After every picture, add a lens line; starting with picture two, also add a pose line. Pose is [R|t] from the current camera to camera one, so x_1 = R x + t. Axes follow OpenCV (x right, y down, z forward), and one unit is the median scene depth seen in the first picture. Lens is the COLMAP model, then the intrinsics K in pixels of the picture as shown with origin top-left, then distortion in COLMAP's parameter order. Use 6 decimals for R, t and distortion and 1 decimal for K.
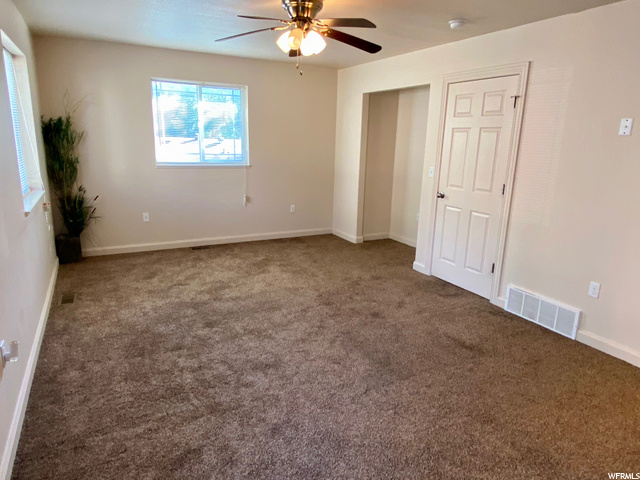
lens RADIAL K [[413.0, 0, 320.0], [0, 413.0, 240.0], [0, 0, 1]] dist [0.002115, -0.000002]
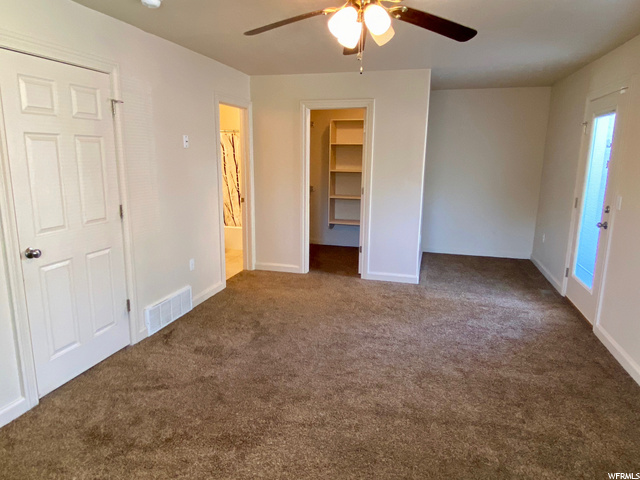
lens RADIAL K [[413.0, 0, 320.0], [0, 413.0, 240.0], [0, 0, 1]] dist [0.002115, -0.000002]
pose [[-0.727761, -0.173350, 0.663561, -0.410626], [0.136452, 0.911588, 0.387799, -0.338542], [-0.672119, 0.372770, -0.639764, 1.290367]]
